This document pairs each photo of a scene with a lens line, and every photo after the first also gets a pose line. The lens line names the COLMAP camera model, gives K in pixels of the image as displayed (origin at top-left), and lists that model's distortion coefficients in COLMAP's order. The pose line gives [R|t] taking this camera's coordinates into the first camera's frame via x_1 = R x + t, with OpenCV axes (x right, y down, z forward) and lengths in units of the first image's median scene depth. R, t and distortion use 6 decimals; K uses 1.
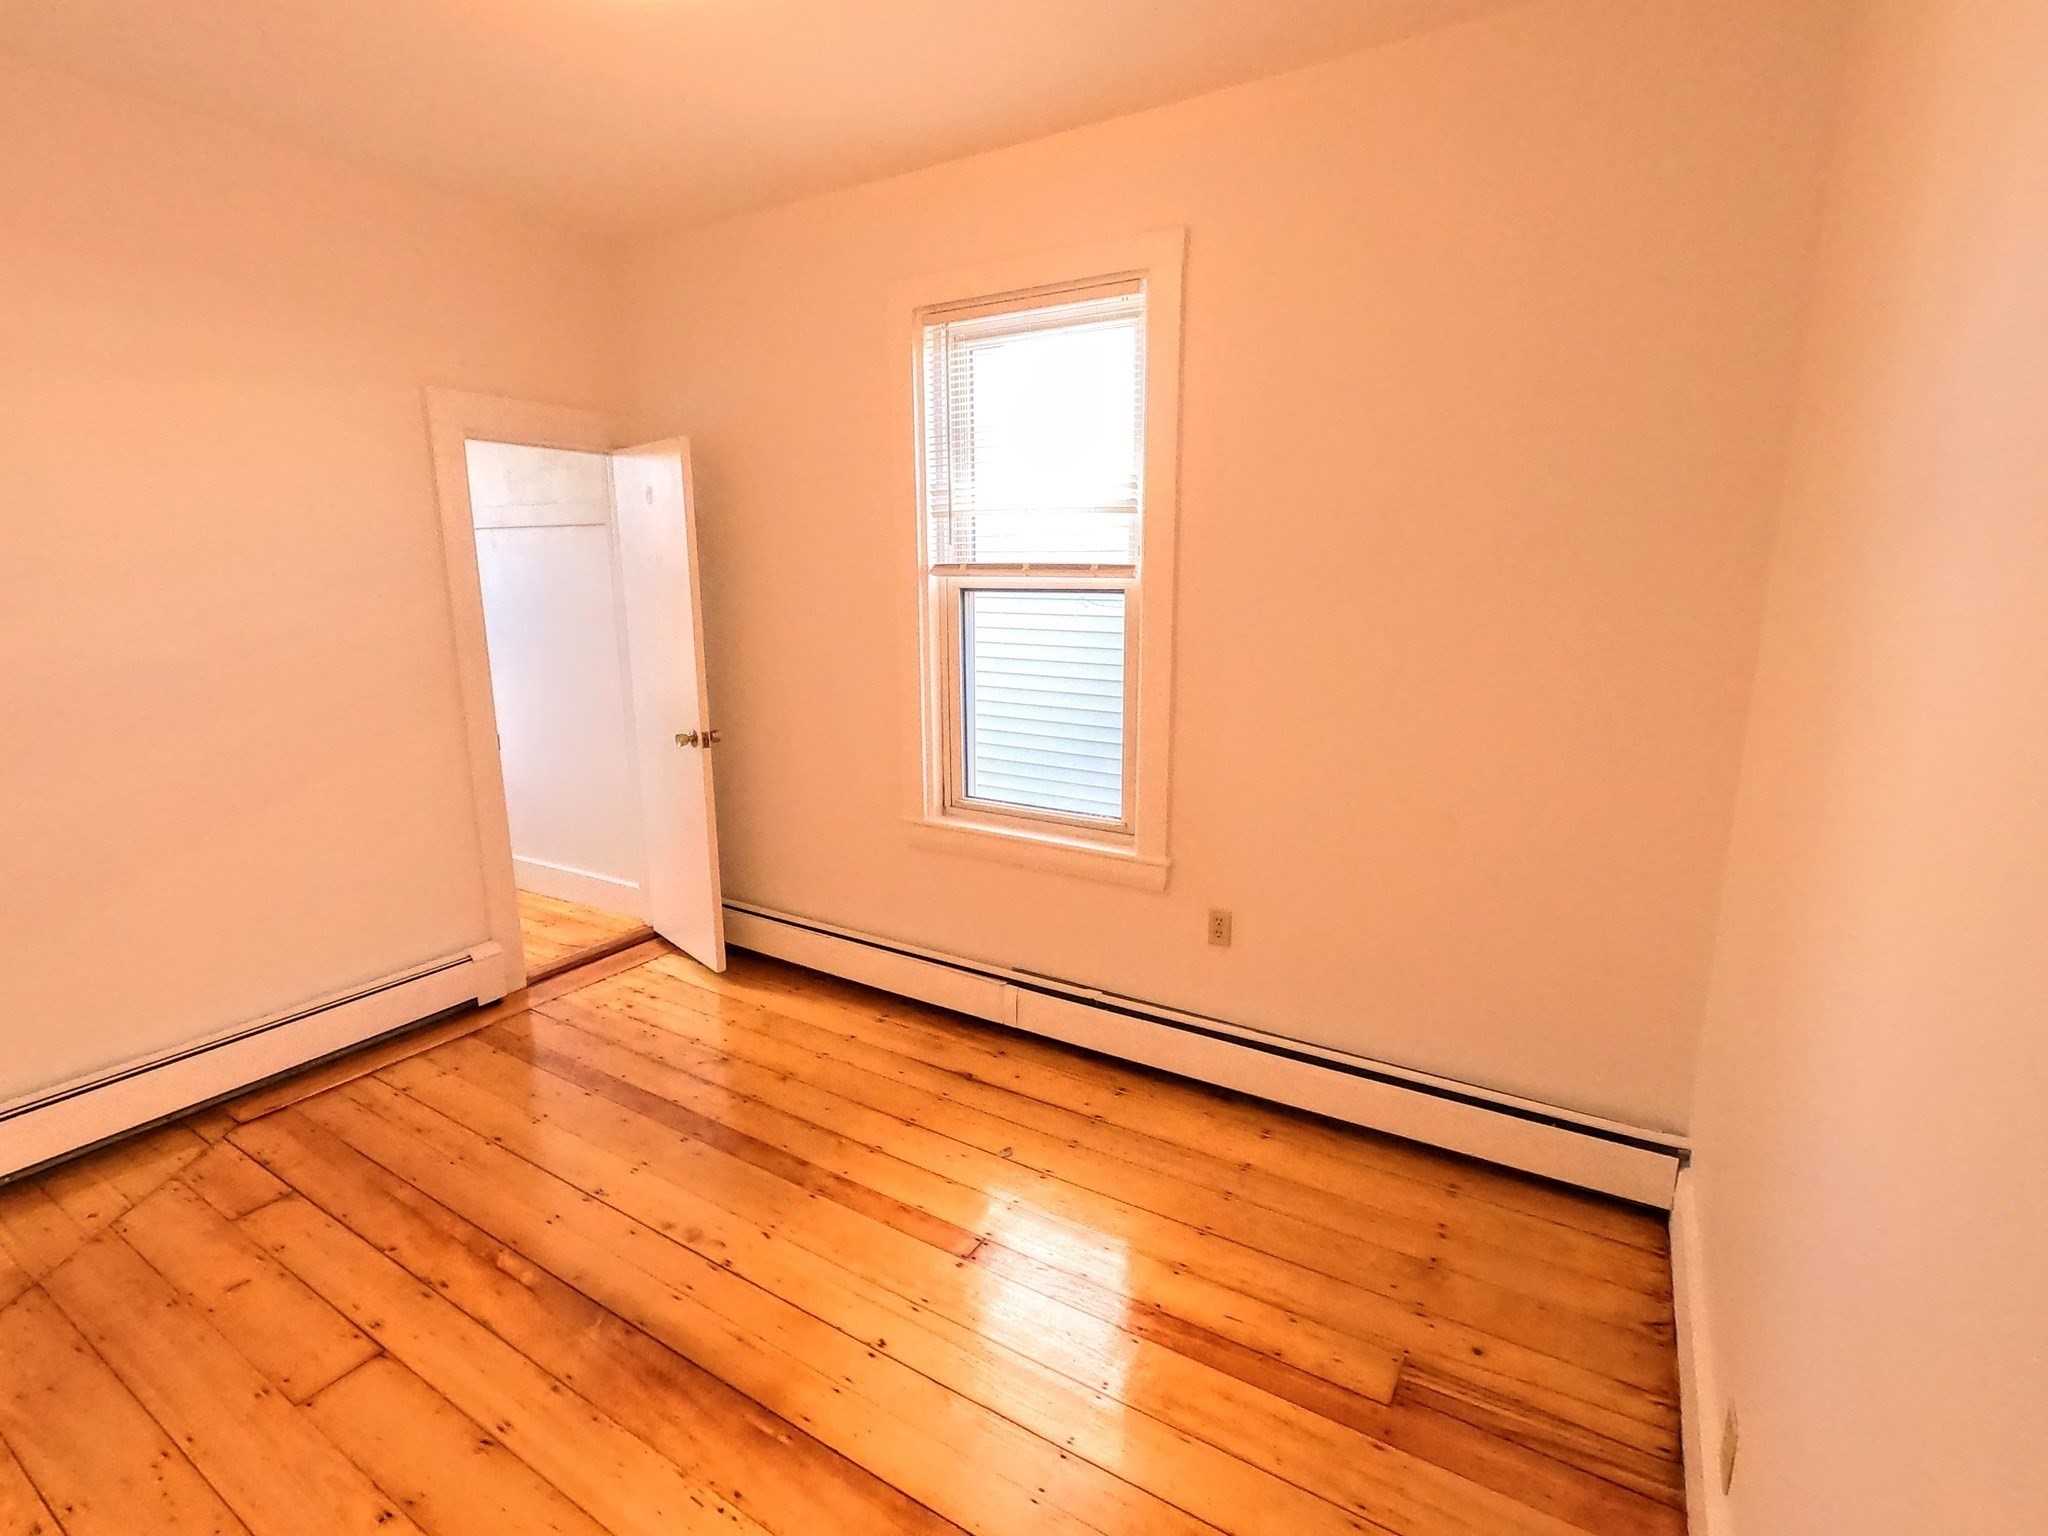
lens RADIAL K [[976.4, 0, 1019.3], [0, 976.4, 768.8], [0, 0, 1]] dist [0.000906, -0.000089]
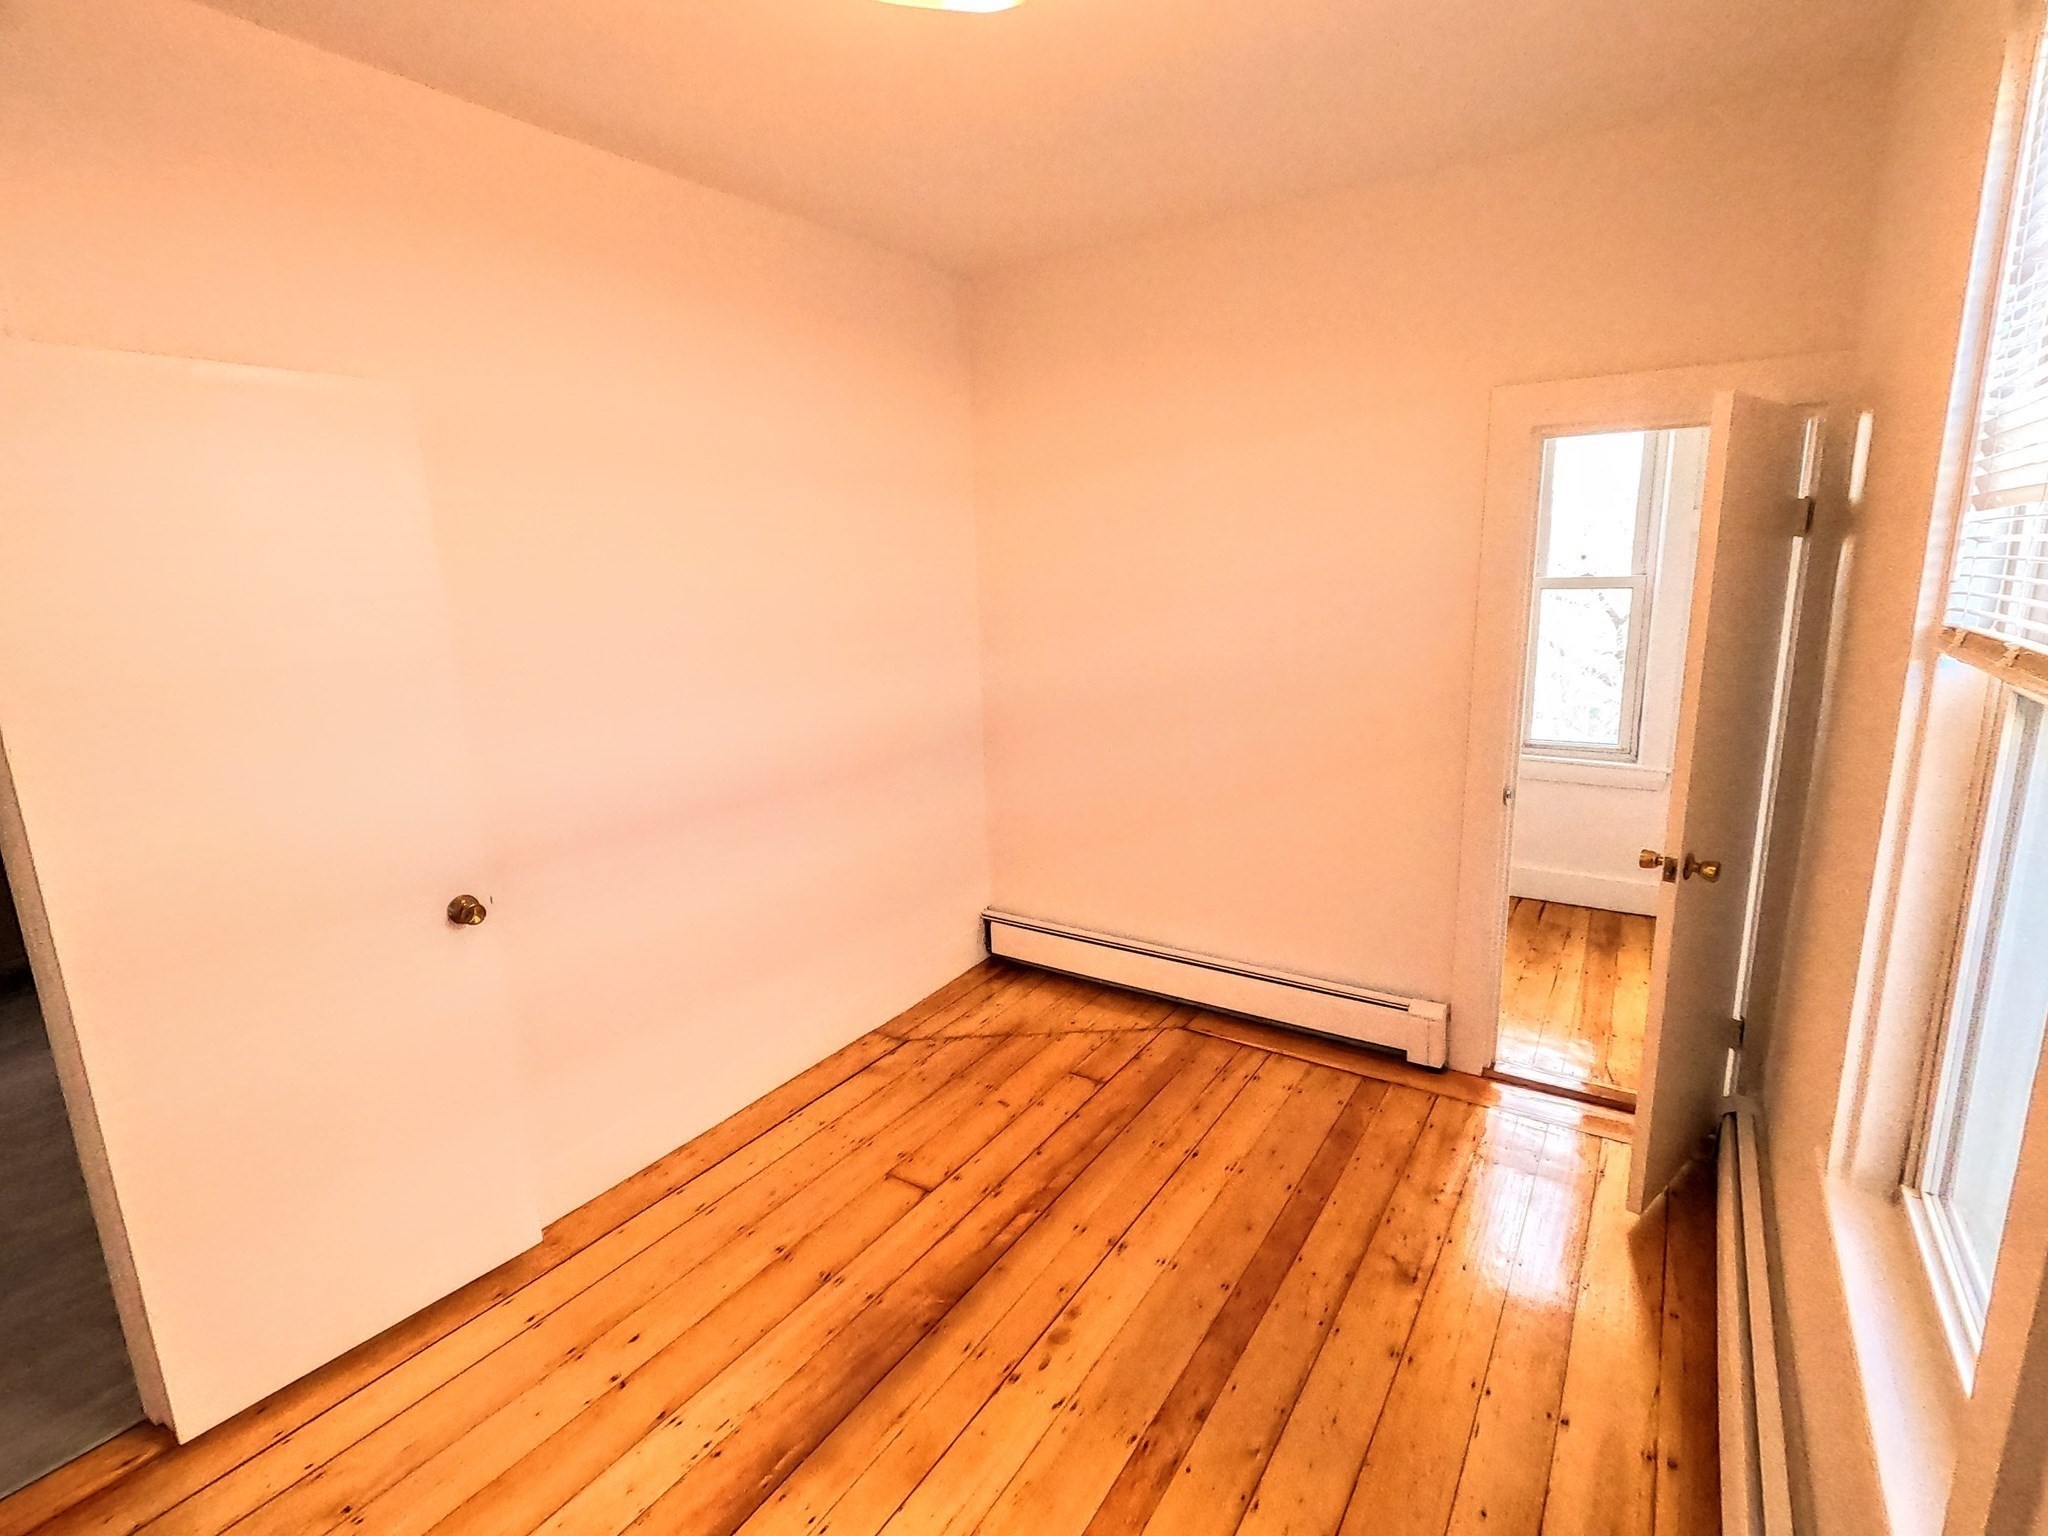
lens RADIAL K [[976.4, 0, 1019.3], [0, 976.4, 768.8], [0, 0, 1]] dist [0.000906, -0.000089]
pose [[-0.036037, 0.209293, -0.977189, 0.459759], [-0.173895, 0.961593, 0.212365, -0.232663], [0.984105, 0.177582, 0.001742, 0.861909]]
